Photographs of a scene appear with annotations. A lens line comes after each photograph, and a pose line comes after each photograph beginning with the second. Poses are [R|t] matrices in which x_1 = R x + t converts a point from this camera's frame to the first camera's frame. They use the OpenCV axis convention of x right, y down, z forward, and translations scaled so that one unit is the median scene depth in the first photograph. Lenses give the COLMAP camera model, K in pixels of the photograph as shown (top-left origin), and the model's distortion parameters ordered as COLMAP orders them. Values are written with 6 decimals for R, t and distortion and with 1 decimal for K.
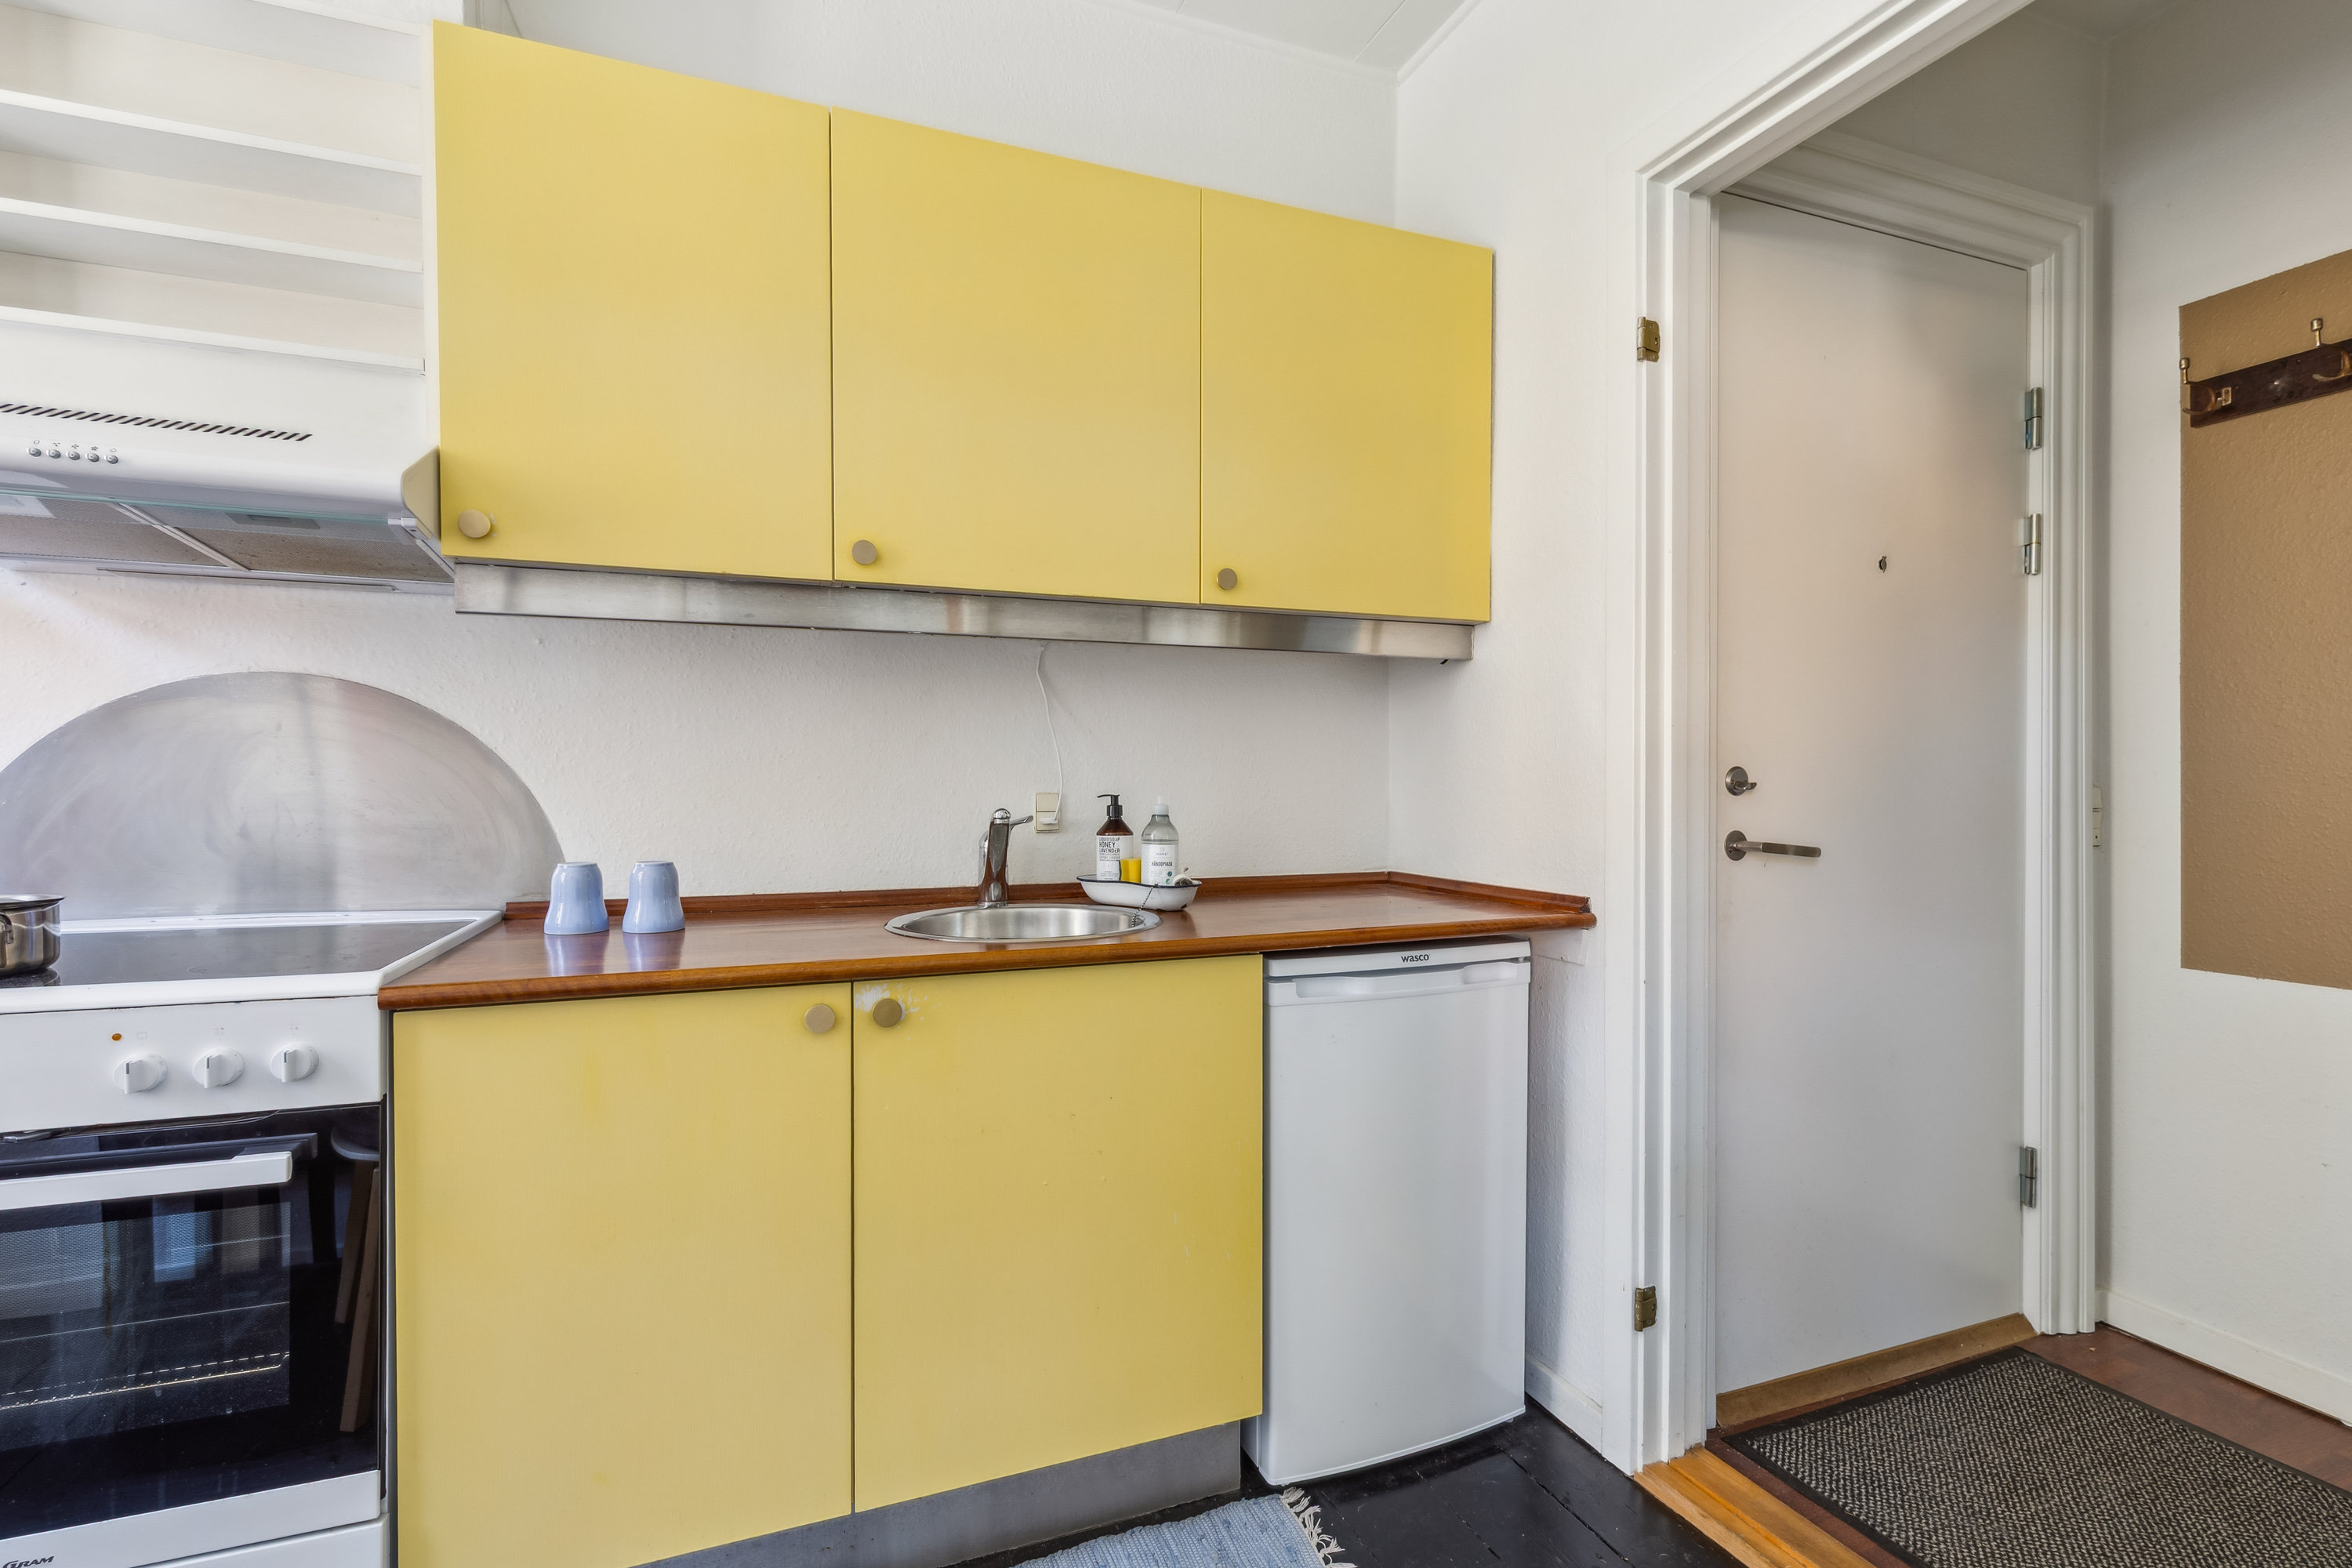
lens RADIAL K [[1095.3, 0, 1163.2], [0, 1095.3, 773.5], [0, 0, 1]] dist [0.007375, -0.001206]
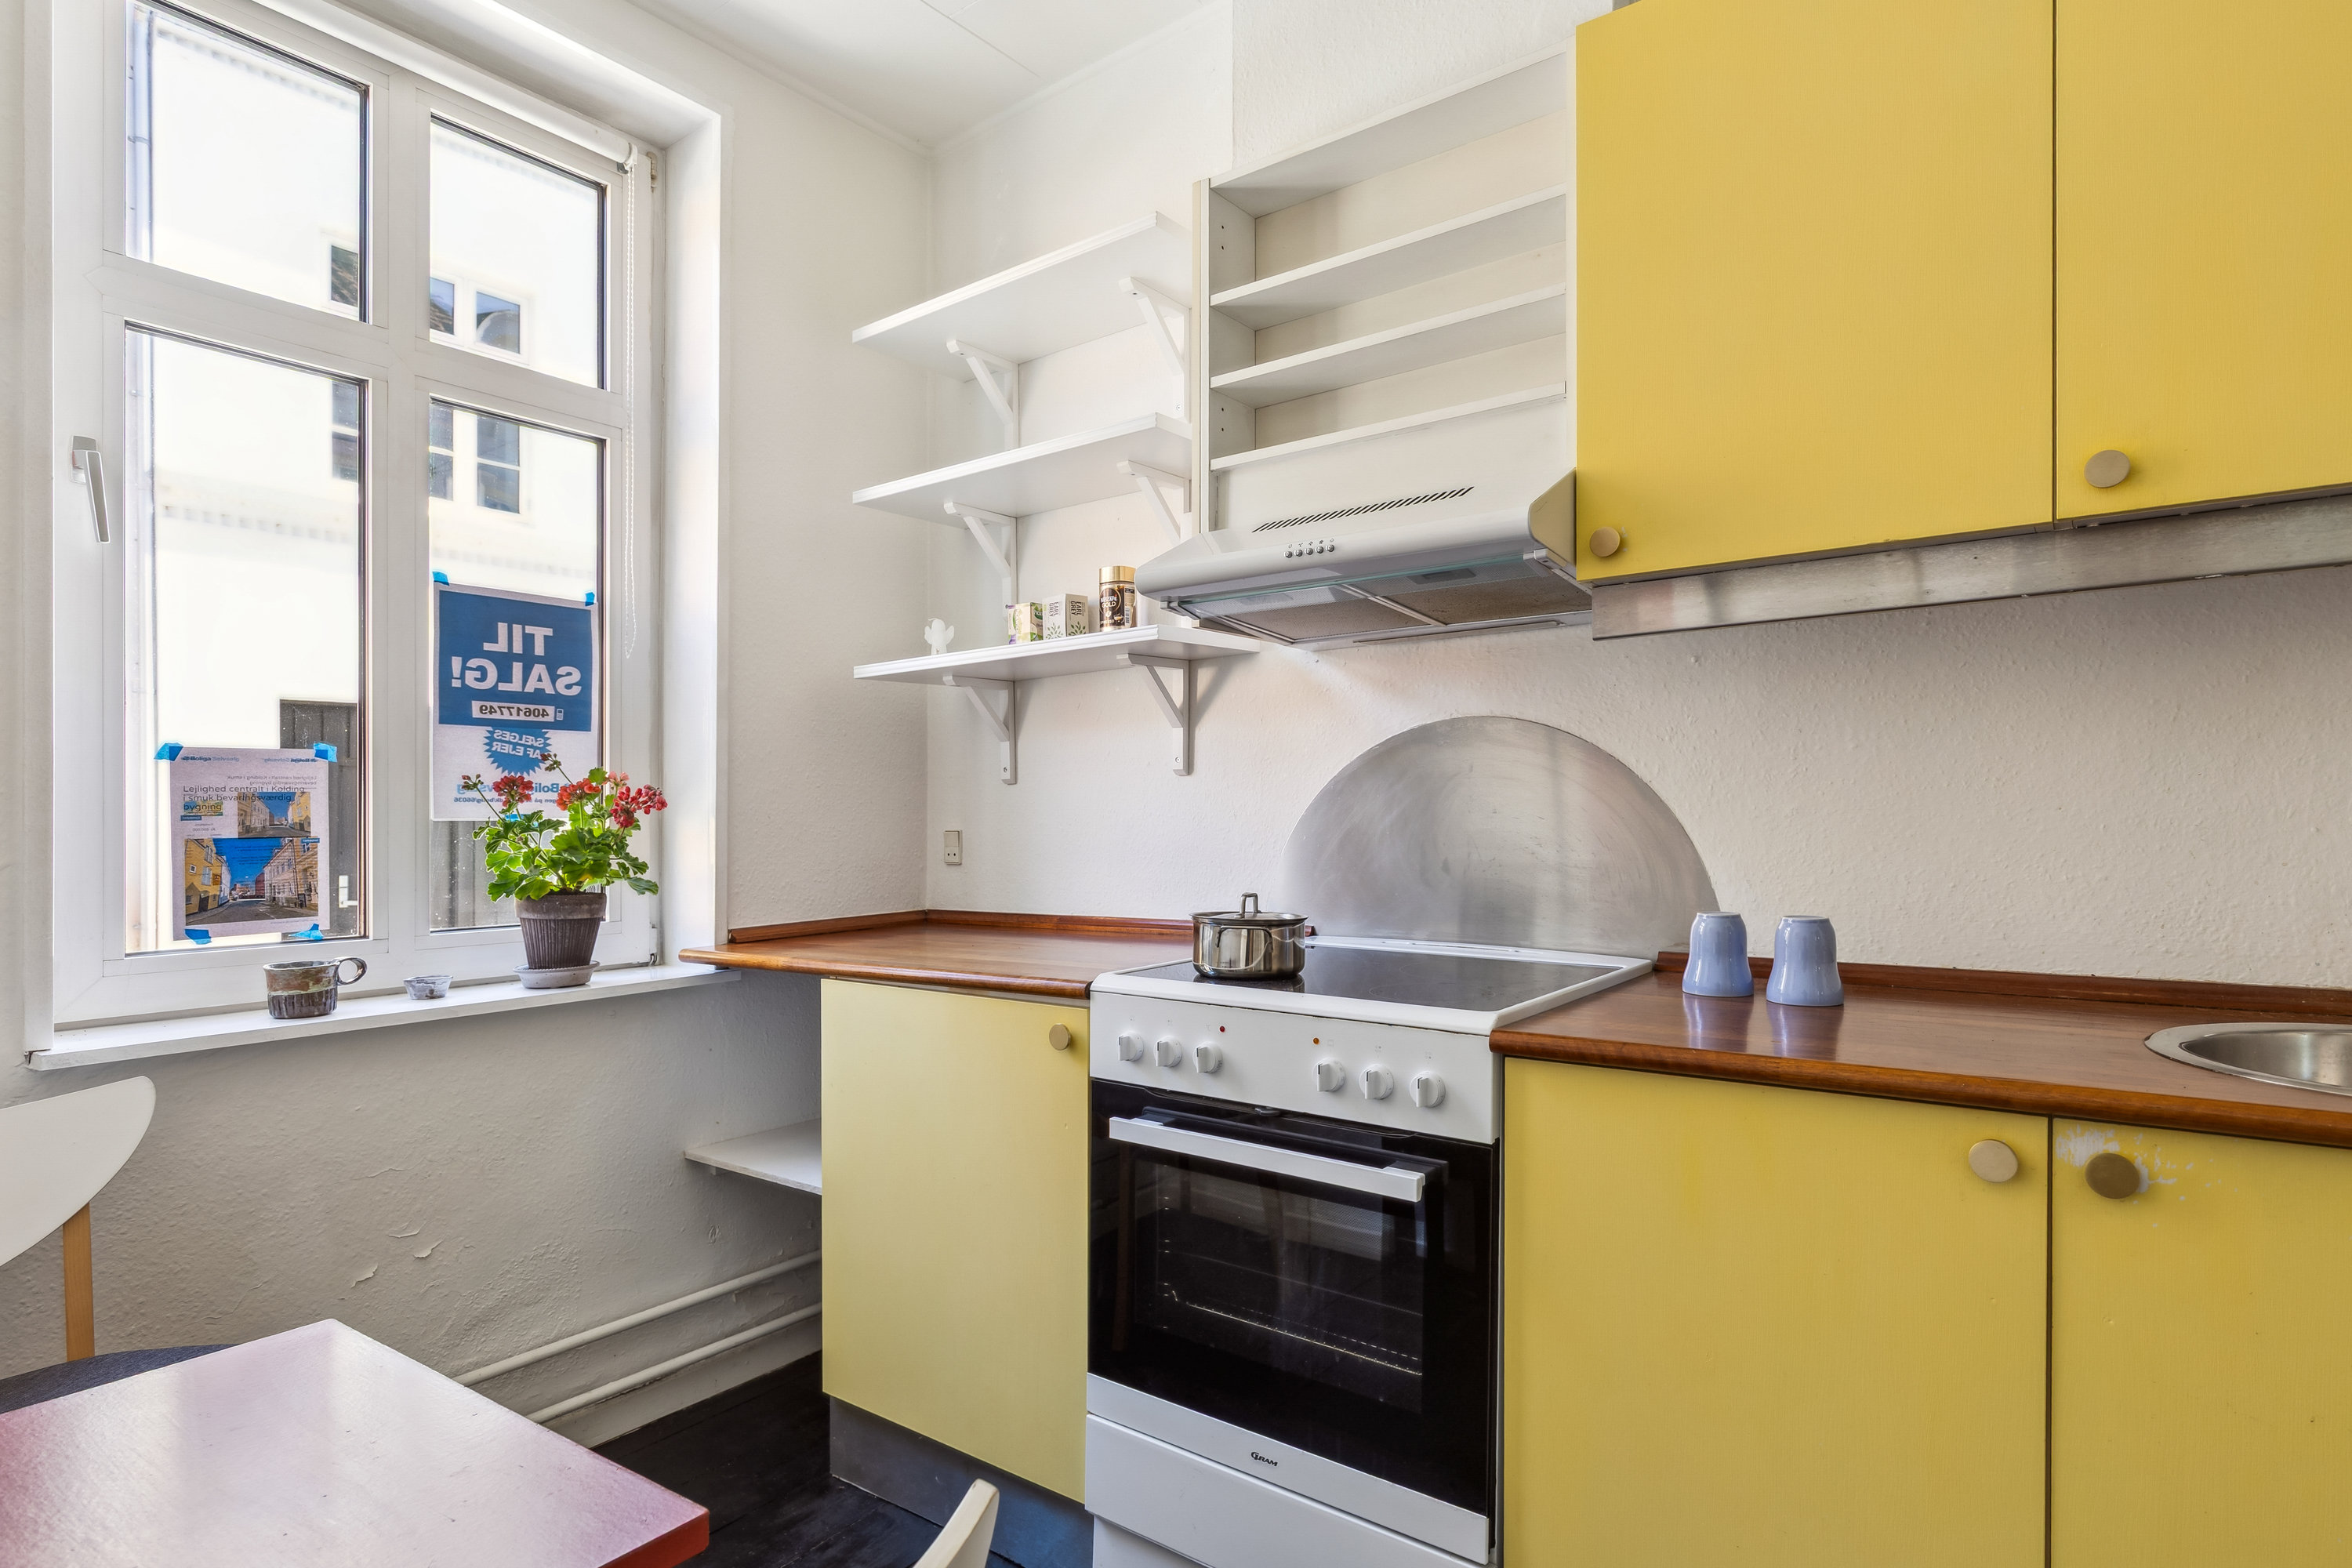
lens RADIAL K [[1243.6, 0, 1171.1], [0, 1243.6, 809.2], [0, 0, 1]] dist [0.003789, -0.000747]
pose [[0.527237, -0.012718, -0.849623, 0.079409], [0.018010, 0.999831, -0.003790, -0.004085], [0.849527, -0.013304, 0.527377, 0.144916]]
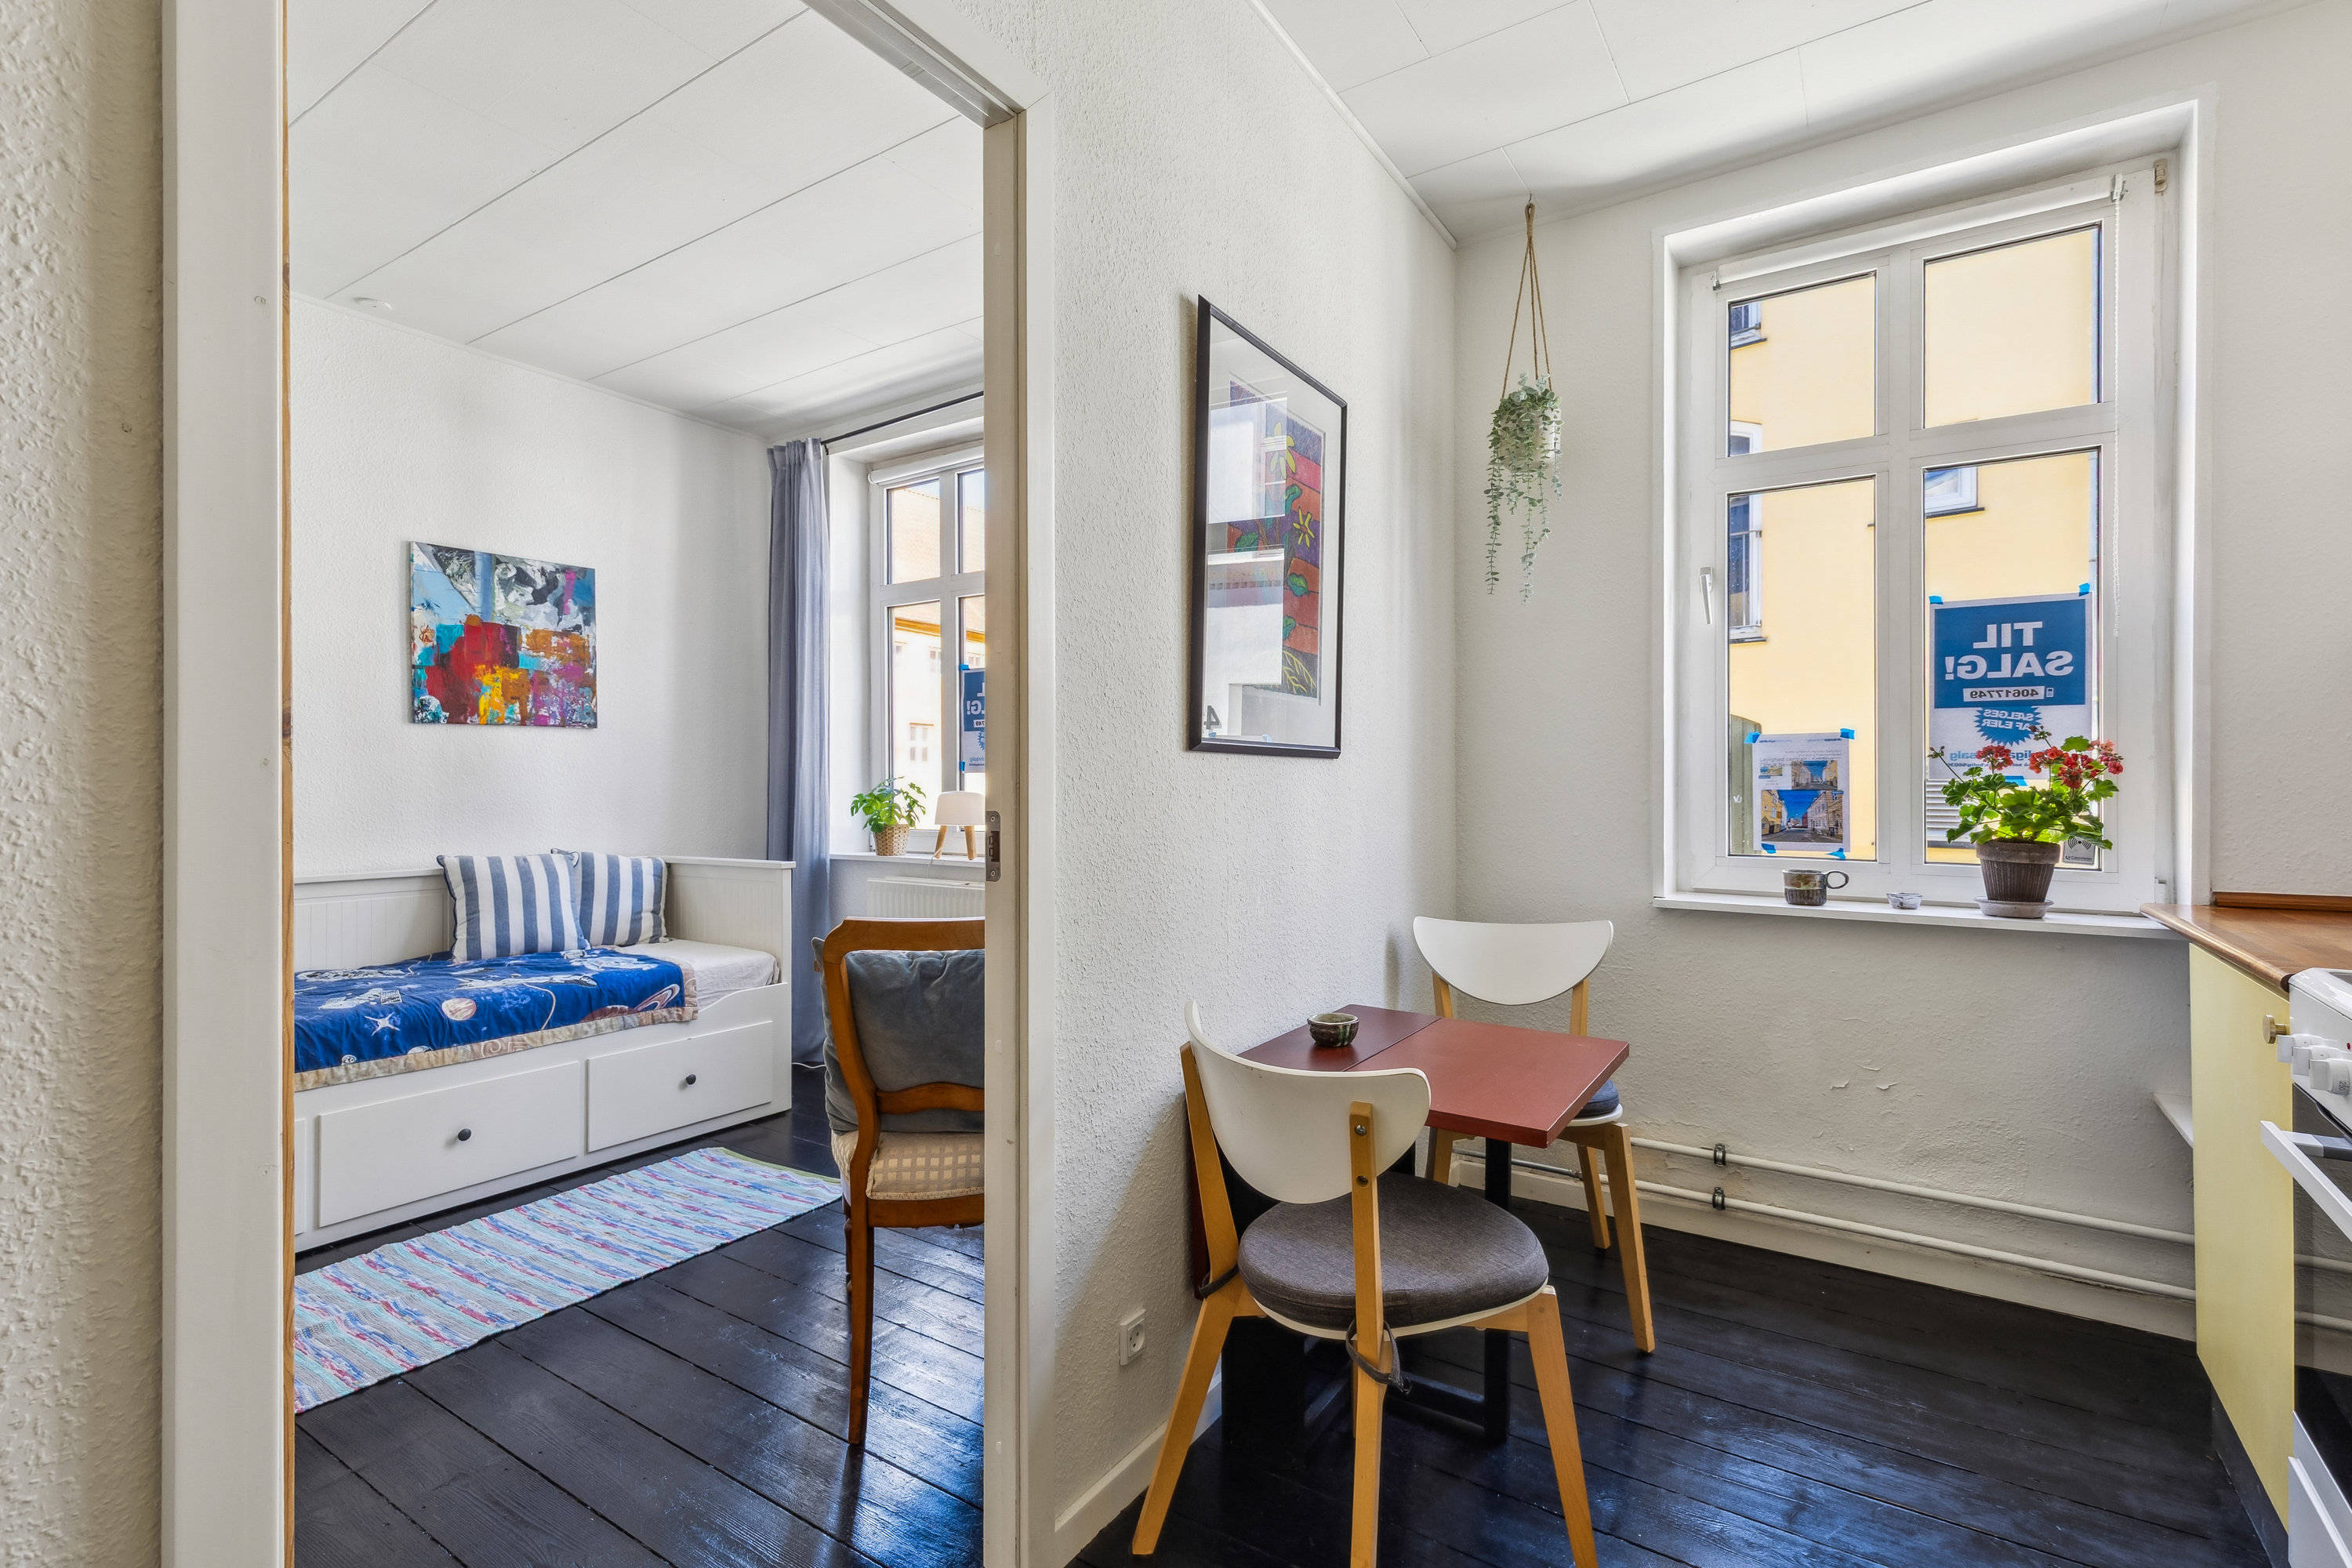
lens RADIAL K [[1095.3, 0, 1163.2], [0, 1095.3, 773.5], [0, 0, 1]] dist [0.007375, -0.001206]
pose [[-0.823870, -0.005107, -0.566755, 0.296913], [0.000779, 0.999948, -0.010142, -0.005403], [0.566778, -0.008797, -0.823824, 0.721278]]
